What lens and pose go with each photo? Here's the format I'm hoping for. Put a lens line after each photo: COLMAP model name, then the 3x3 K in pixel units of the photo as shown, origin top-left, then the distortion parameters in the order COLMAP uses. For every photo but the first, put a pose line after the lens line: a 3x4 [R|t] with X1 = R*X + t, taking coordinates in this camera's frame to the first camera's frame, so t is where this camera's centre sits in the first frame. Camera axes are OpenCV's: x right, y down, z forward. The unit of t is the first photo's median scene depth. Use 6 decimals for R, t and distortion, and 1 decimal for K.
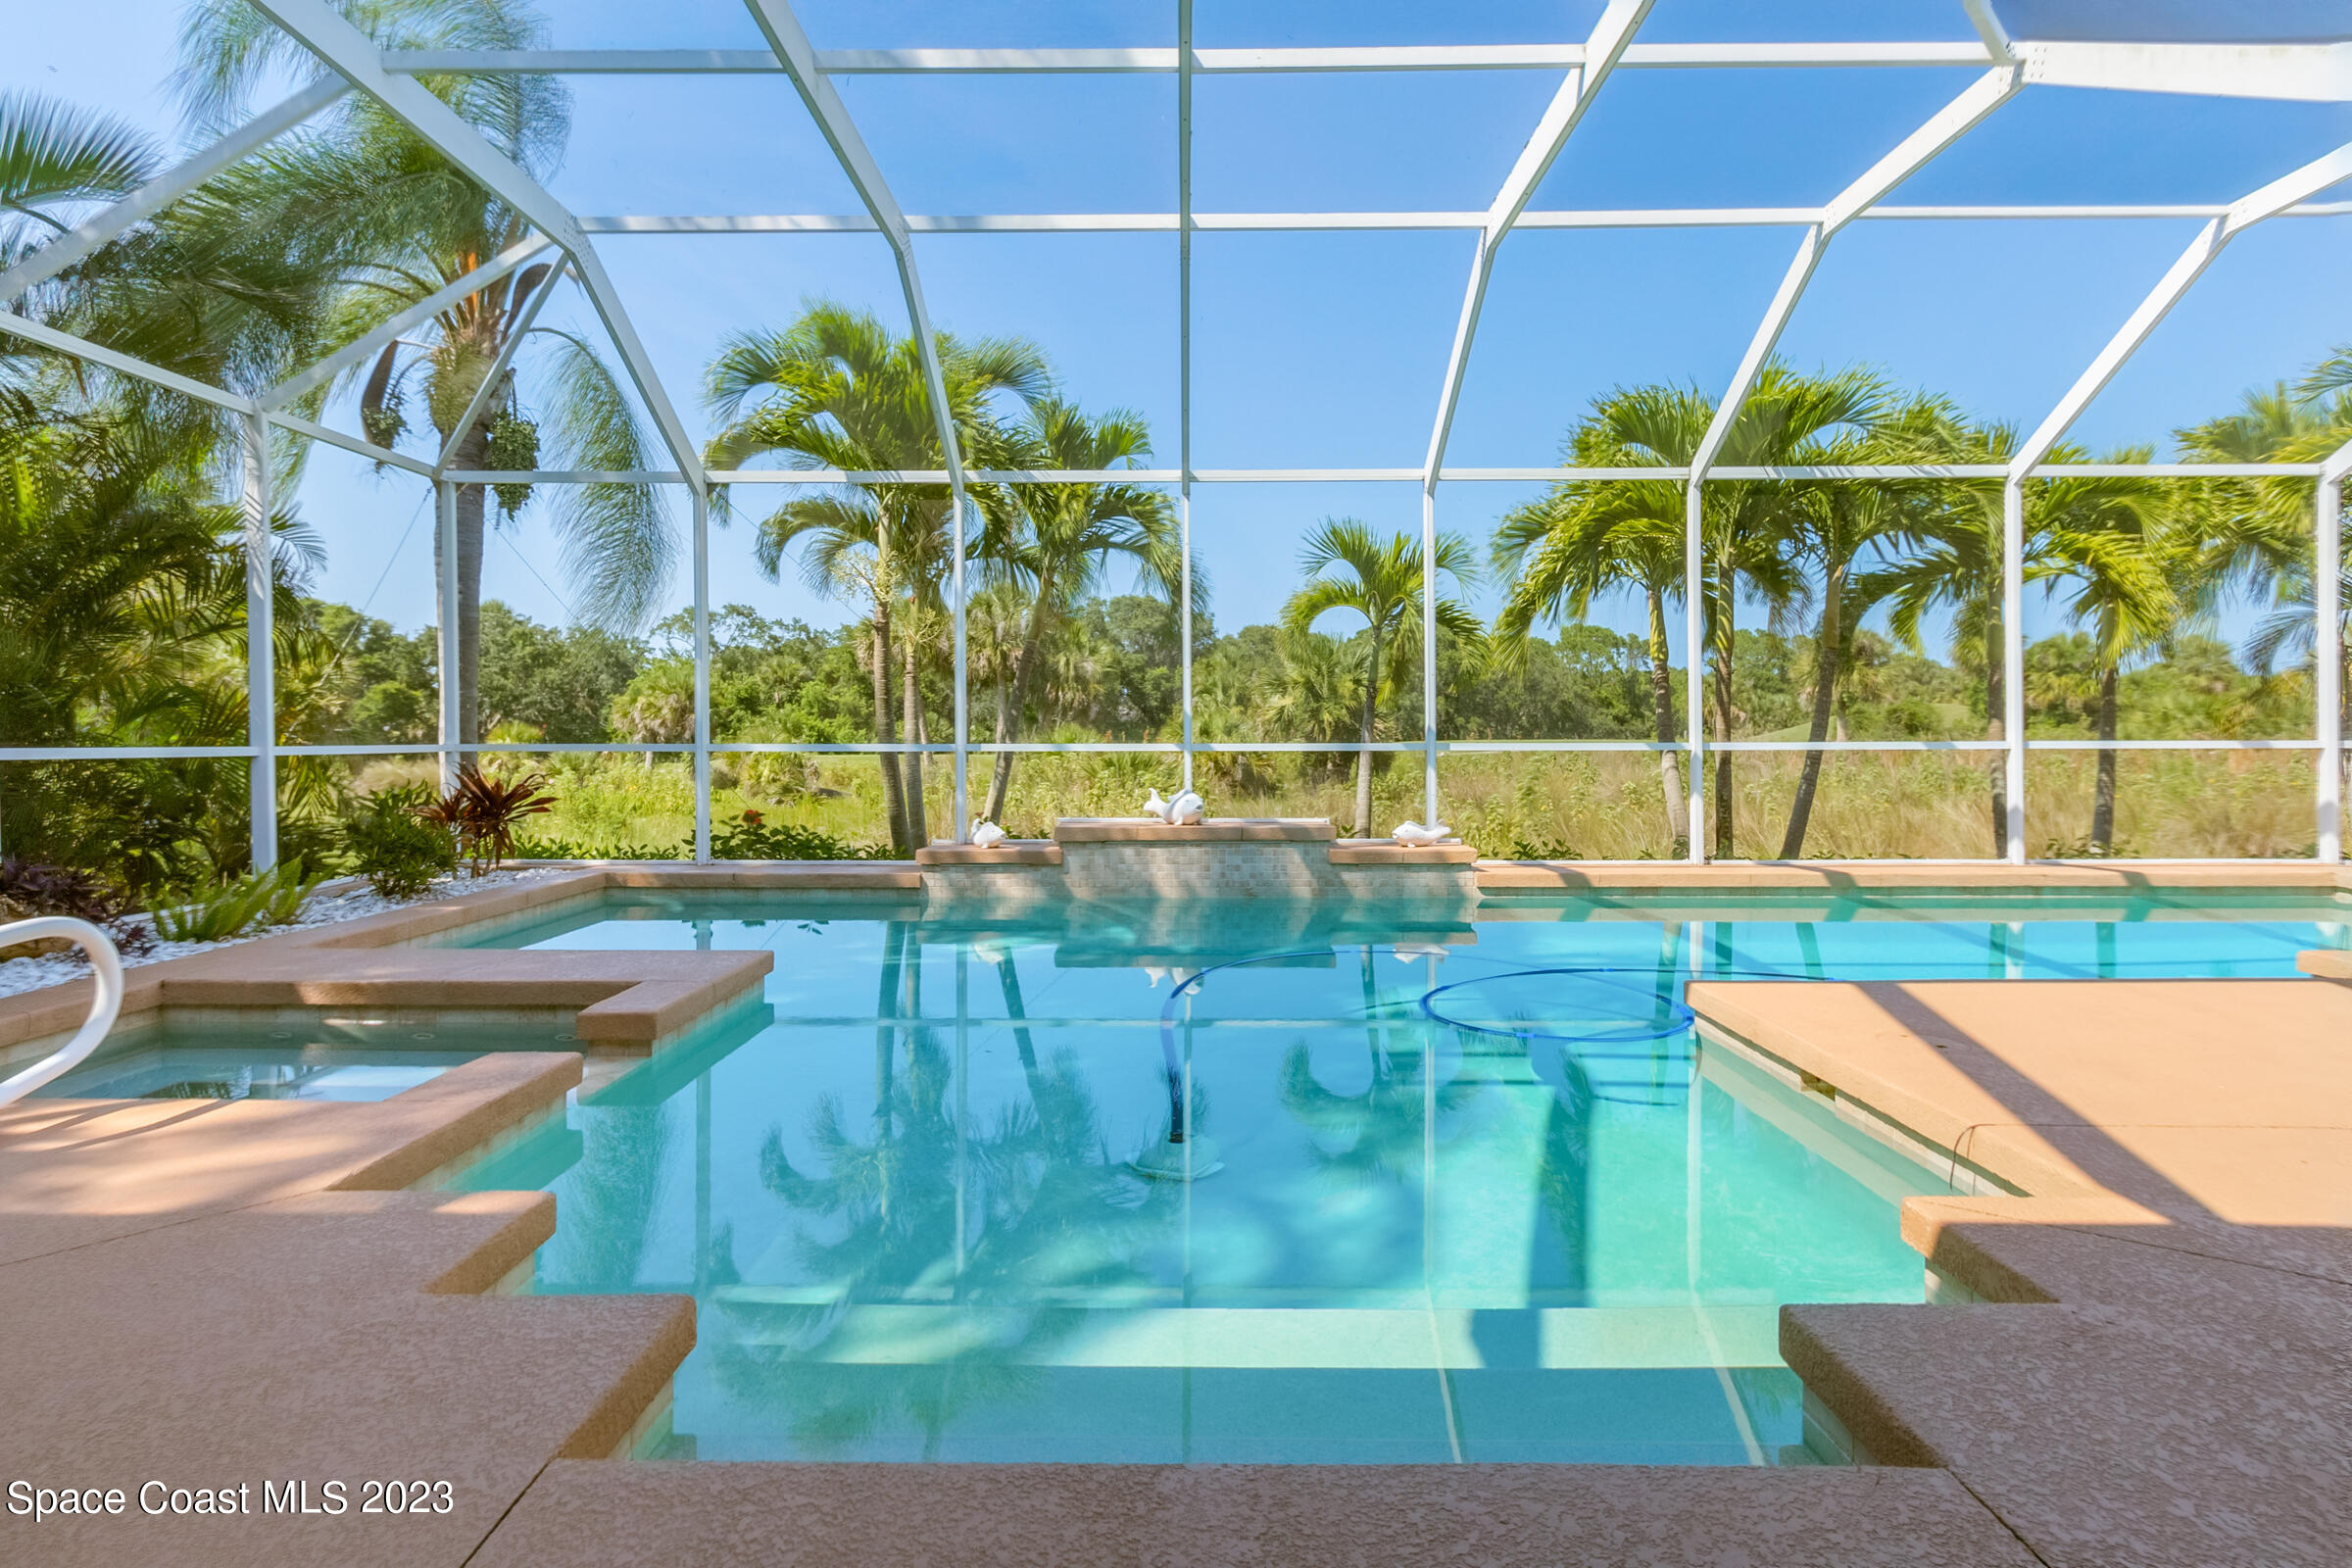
lens RADIAL K [[1226.0, 0, 1181.1], [0, 1226.0, 742.8], [0, 0, 1]] dist [-0.007018, -0.000833]
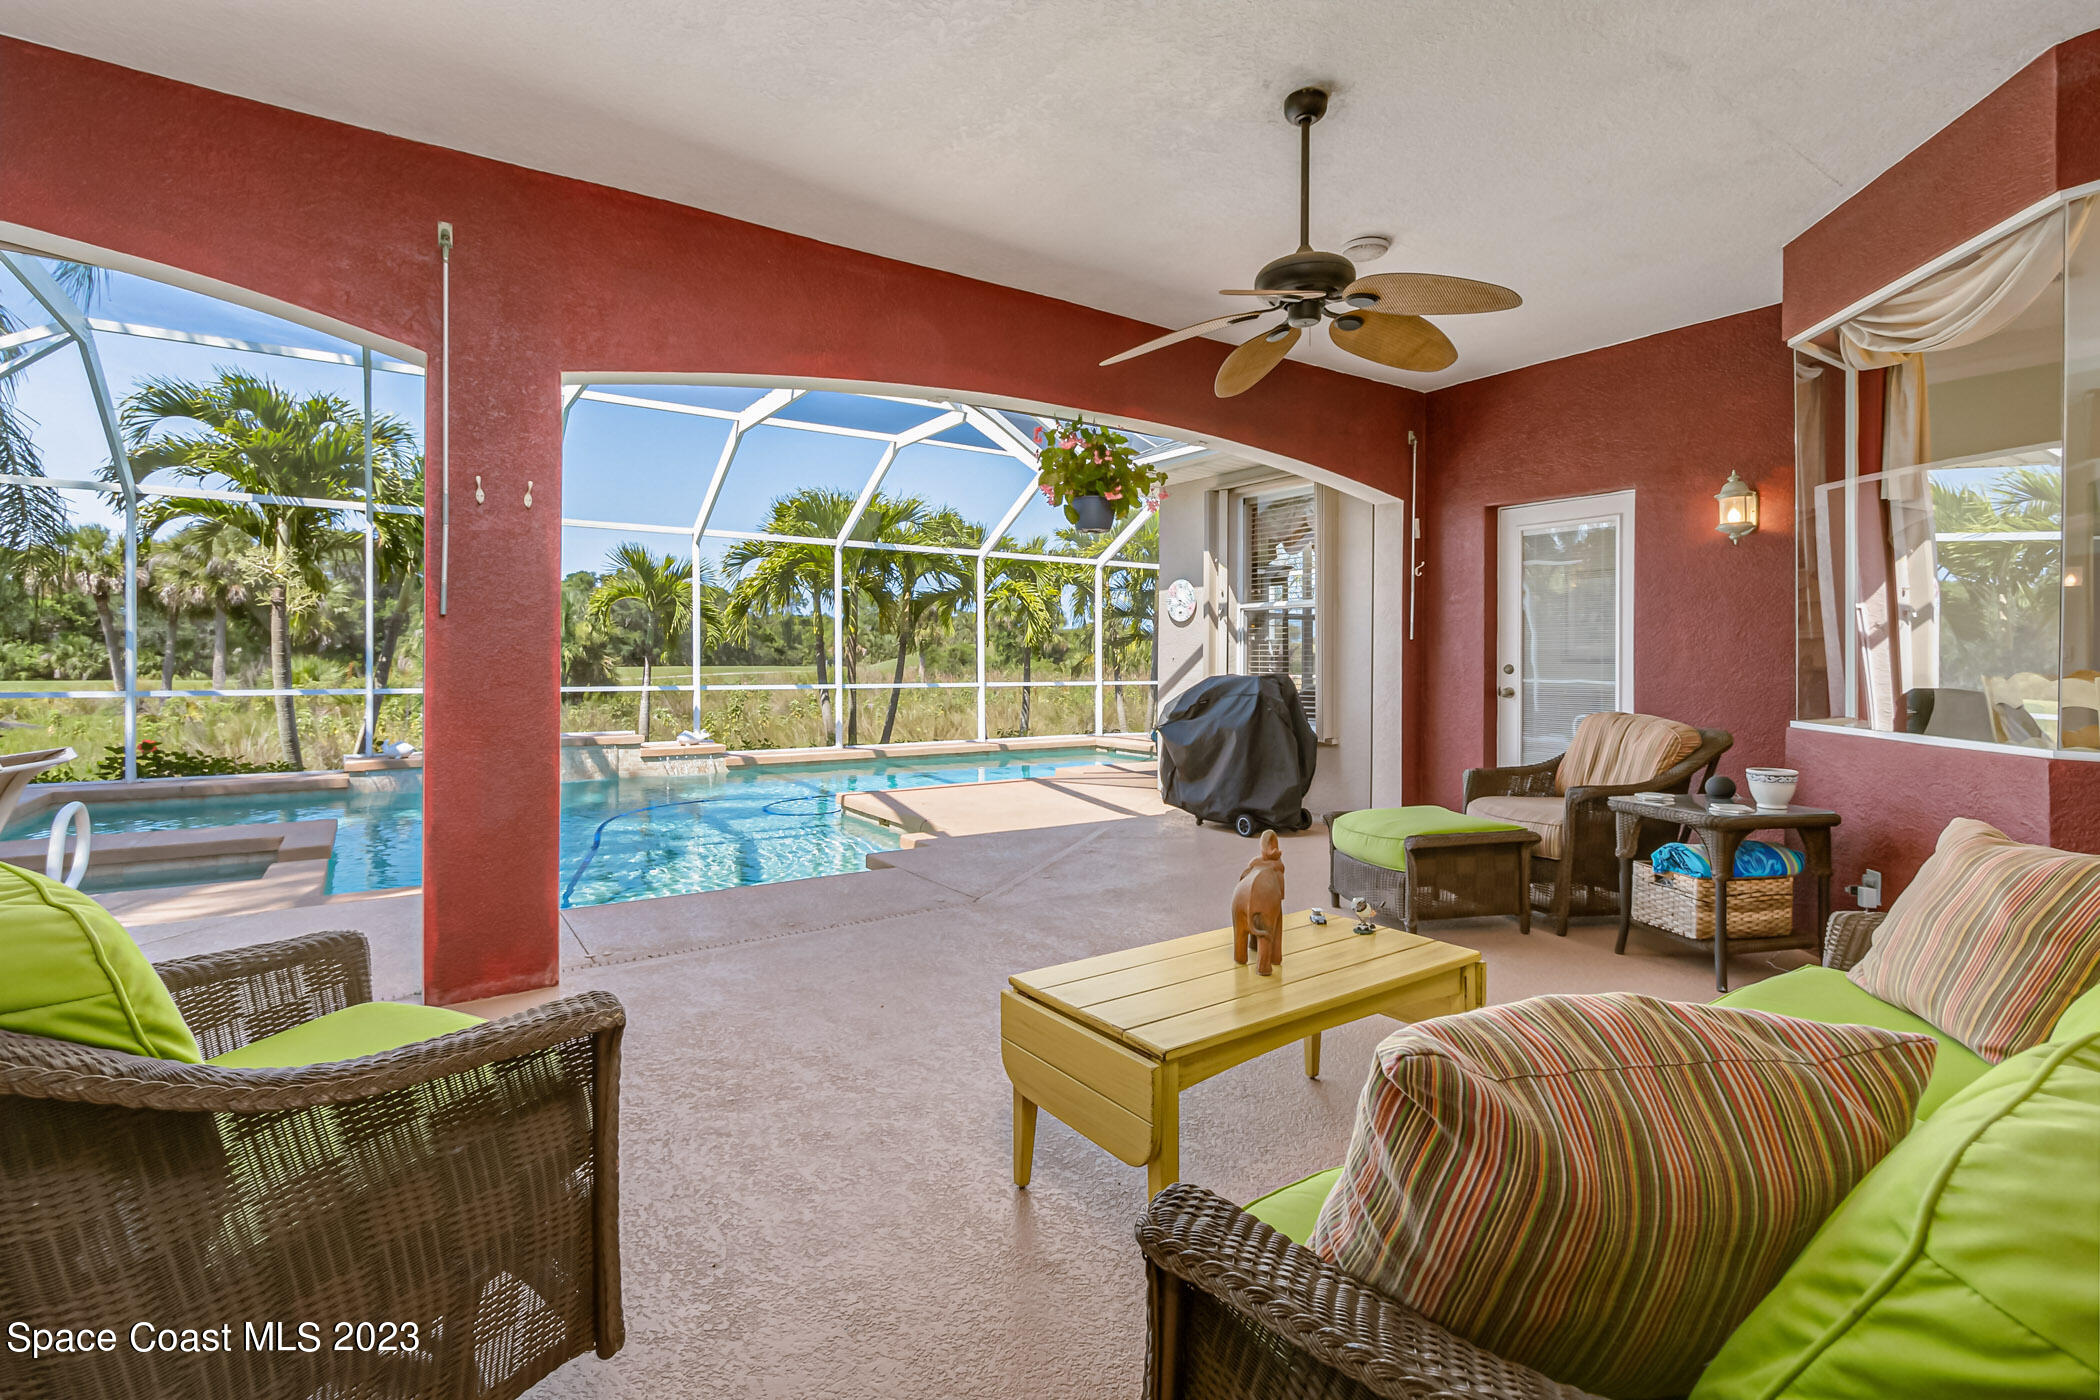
lens RADIAL K [[1094.7, 0, 1054.5], [0, 1094.7, 663.2], [0, 0, 1]] dist [-0.007018, -0.000833]
pose [[0.824252, 0.000812, 0.566223, -0.245228], [-0.003685, 0.999985, 0.003931, -0.037041], [-0.566211, -0.005327, 0.824243, -0.543888]]
